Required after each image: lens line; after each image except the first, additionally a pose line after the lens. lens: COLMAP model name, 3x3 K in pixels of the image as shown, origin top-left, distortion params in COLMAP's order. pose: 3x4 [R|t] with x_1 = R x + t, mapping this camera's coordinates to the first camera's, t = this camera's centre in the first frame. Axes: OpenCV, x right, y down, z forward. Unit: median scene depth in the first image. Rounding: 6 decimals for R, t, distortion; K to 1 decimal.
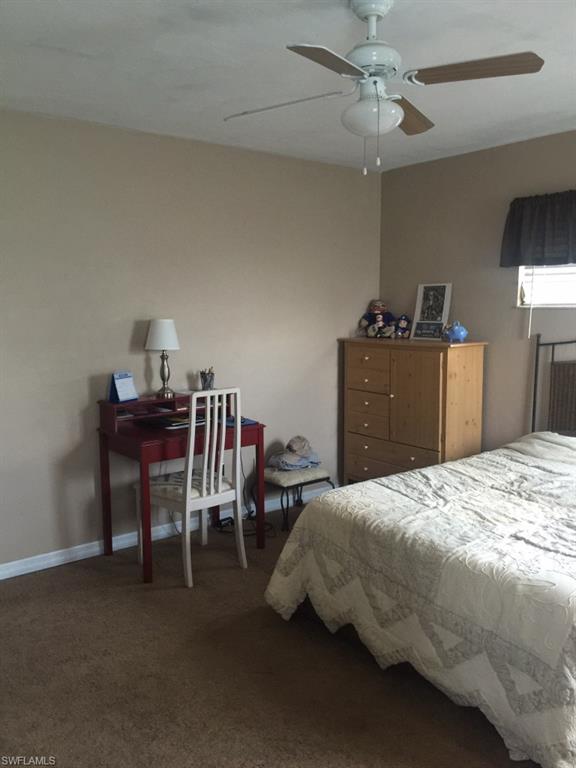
lens RADIAL K [[663.1, 0, 286.7], [0, 663.1, 389.6], [0, 0, 1]] dist [0.090468, -0.105151]
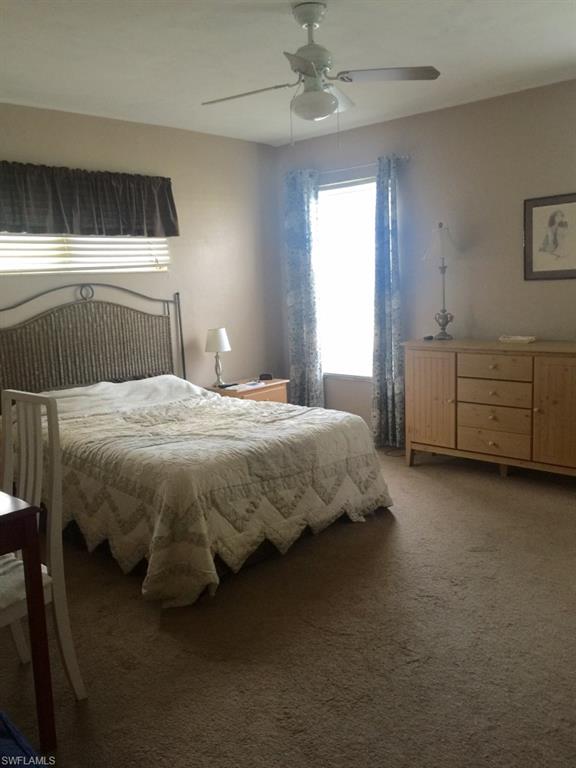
lens RADIAL K [[663.1, 0, 281.2], [0, 663.1, 379.9], [0, 0, 1]] dist [0.090468, -0.105151]
pose [[-0.151346, -0.146248, 0.977602, -0.967462], [0.171502, 0.970110, 0.171678, -0.101139], [-0.973489, 0.193643, -0.121741, 1.054723]]
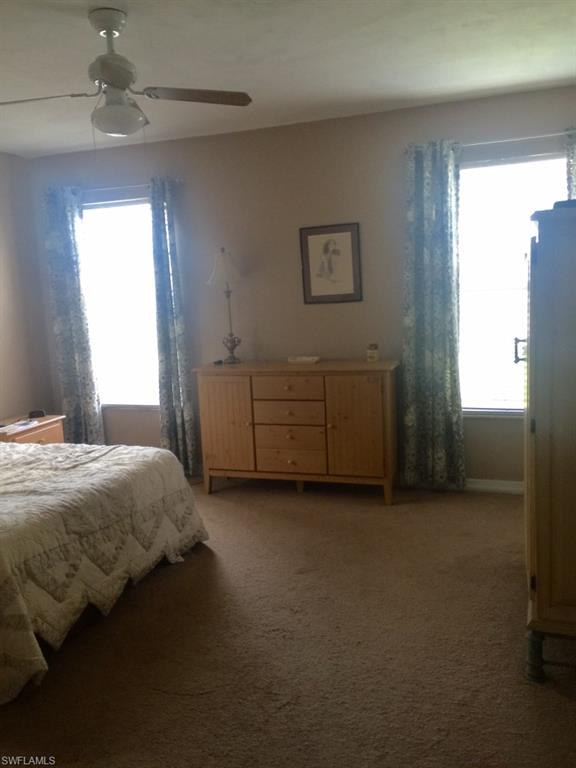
lens RADIAL K [[663.1, 0, 284.6], [0, 663.1, 383.3], [0, 0, 1]] dist [0.090468, -0.105151]
pose [[-0.523940, -0.100348, 0.845824, -0.866260], [0.163989, 0.962573, 0.215781, -0.133541], [-0.835820, 0.251762, -0.487874, 1.156188]]
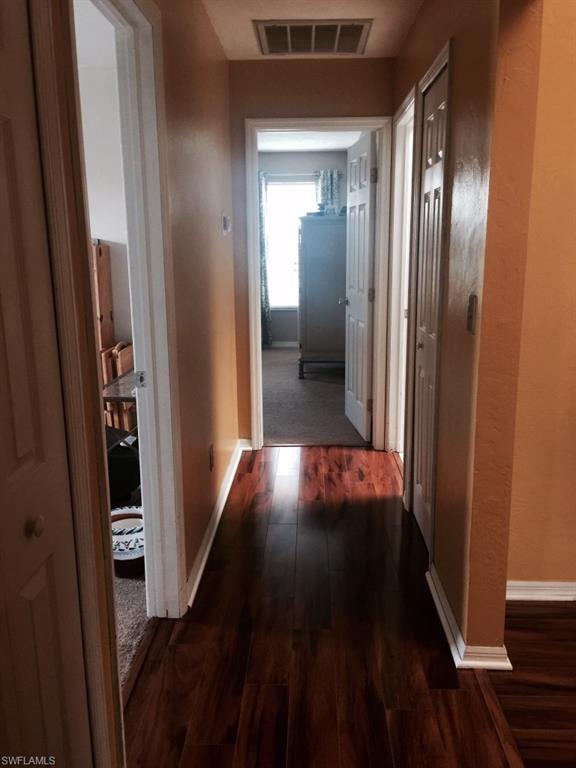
lens RADIAL K [[663.1, 0, 288.2], [0, 663.1, 383.6], [0, 0, 1]] dist [0.090468, -0.105151]
pose [[-0.764821, -0.132494, 0.630472, -1.924819], [0.097372, 0.943608, 0.316421, -0.320530], [-0.636842, 0.303396, -0.708790, 2.418938]]
